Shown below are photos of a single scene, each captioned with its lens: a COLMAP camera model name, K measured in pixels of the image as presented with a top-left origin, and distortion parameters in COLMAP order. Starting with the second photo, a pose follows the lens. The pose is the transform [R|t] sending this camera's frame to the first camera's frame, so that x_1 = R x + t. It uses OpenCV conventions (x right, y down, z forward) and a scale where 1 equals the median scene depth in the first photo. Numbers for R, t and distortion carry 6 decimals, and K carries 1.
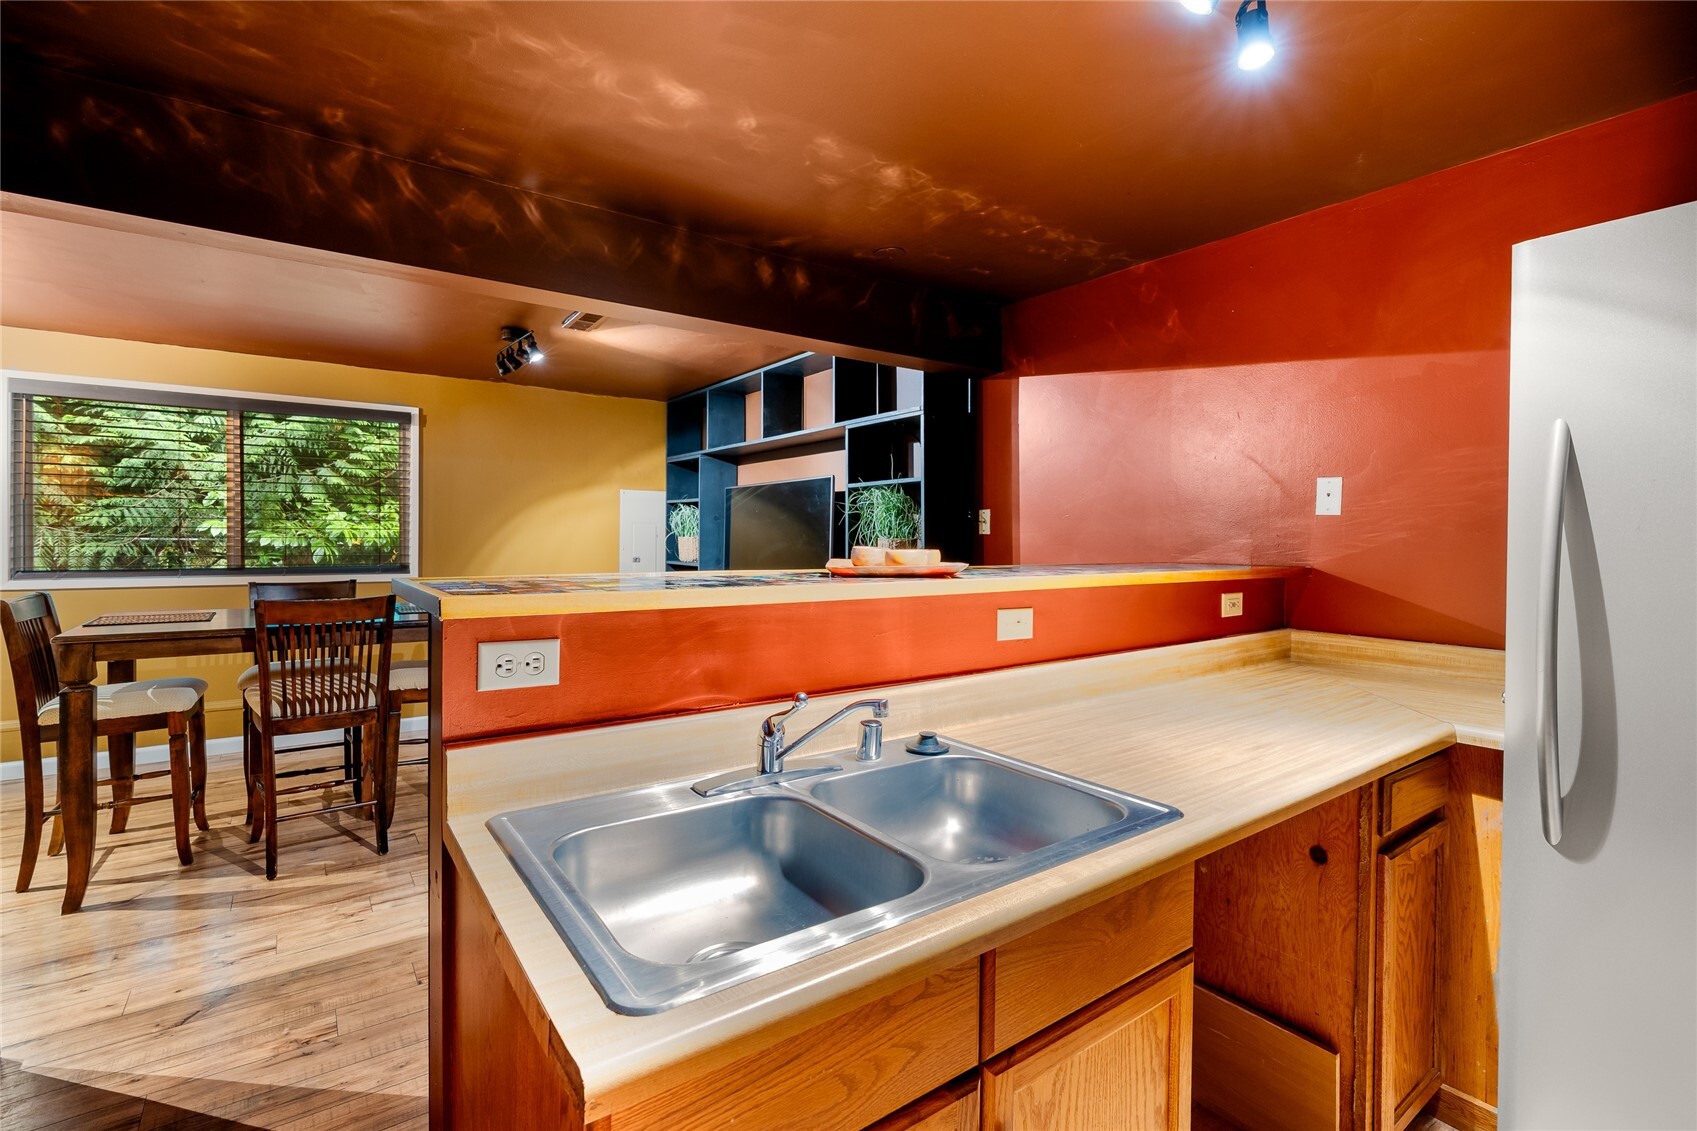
lens RADIAL K [[776.7, 0, 850.1], [0, 776.7, 541.1], [0, 0, 1]] dist [-0.007731, 0.001611]
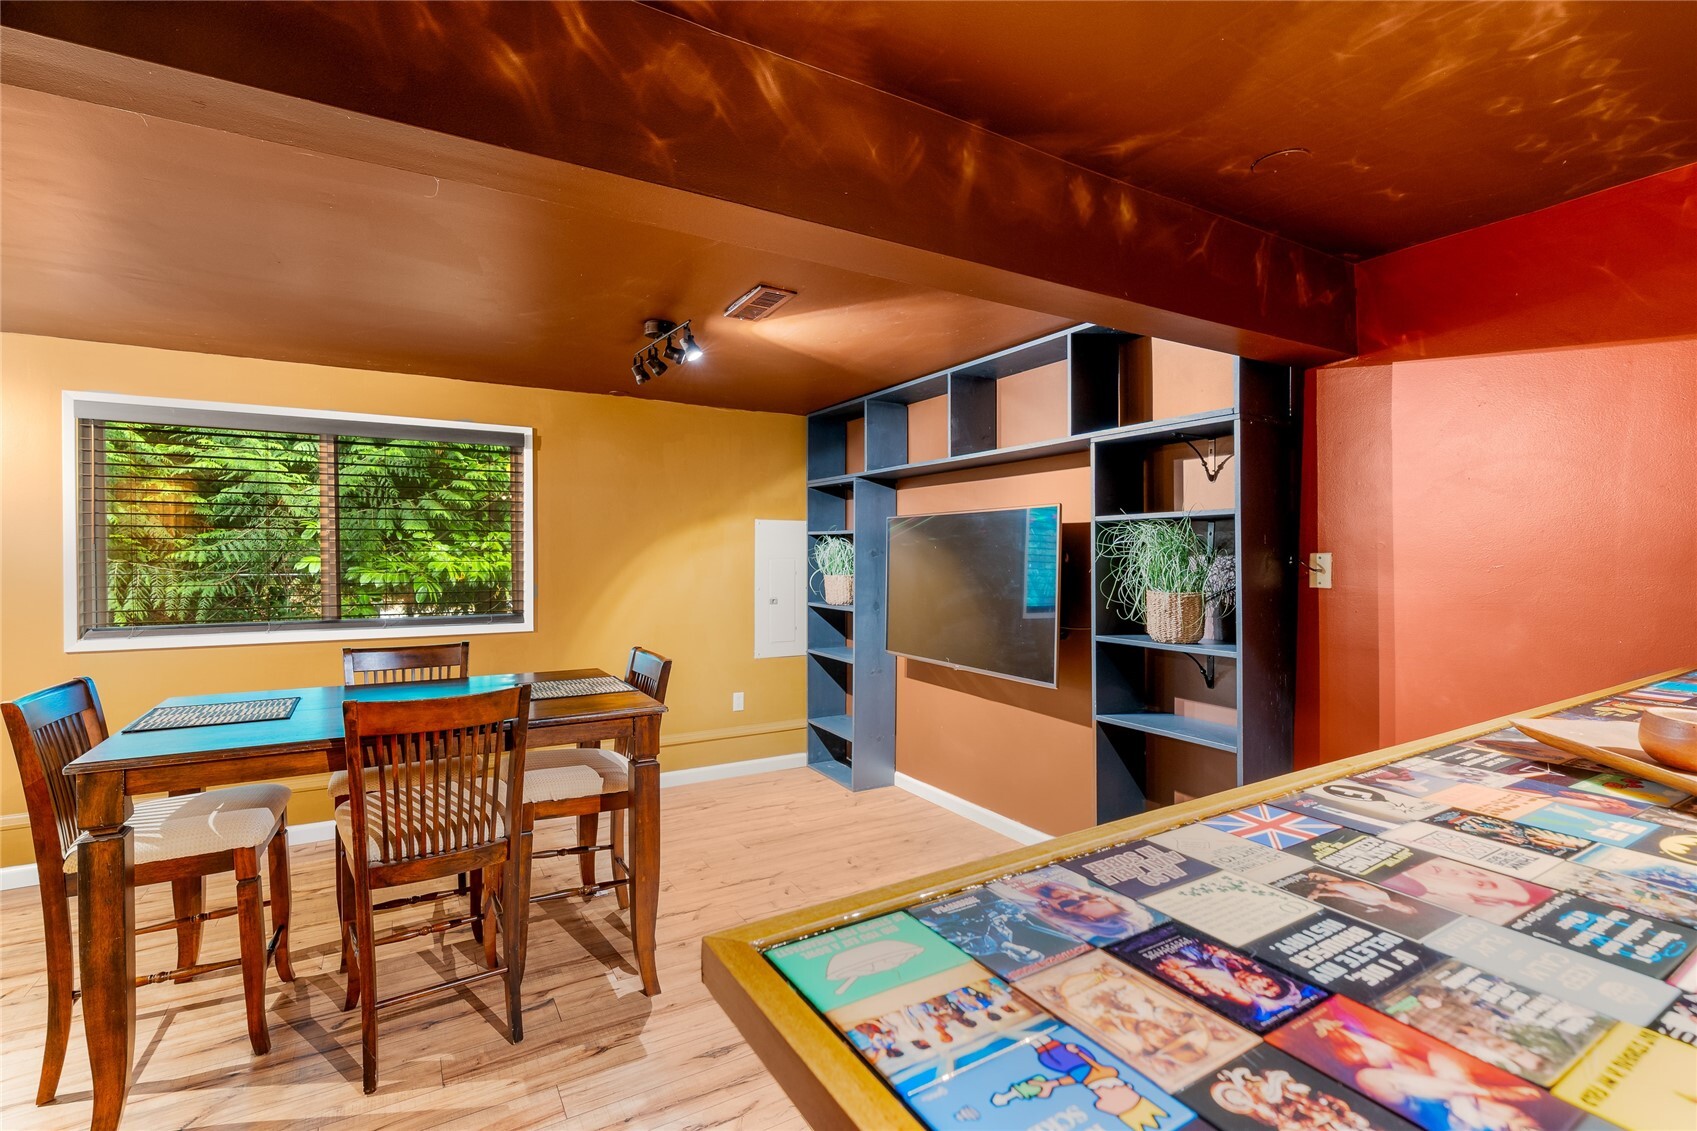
lens RADIAL K [[776.7, 0, 850.1], [0, 776.7, 562.8], [0, 0, 1]] dist [-0.007731, 0.001611]
pose [[0.995754, -0.004505, -0.091944, -0.197318], [0.005068, 0.999970, 0.005897, -0.040083], [0.091915, -0.006338, 0.995747, 0.274140]]
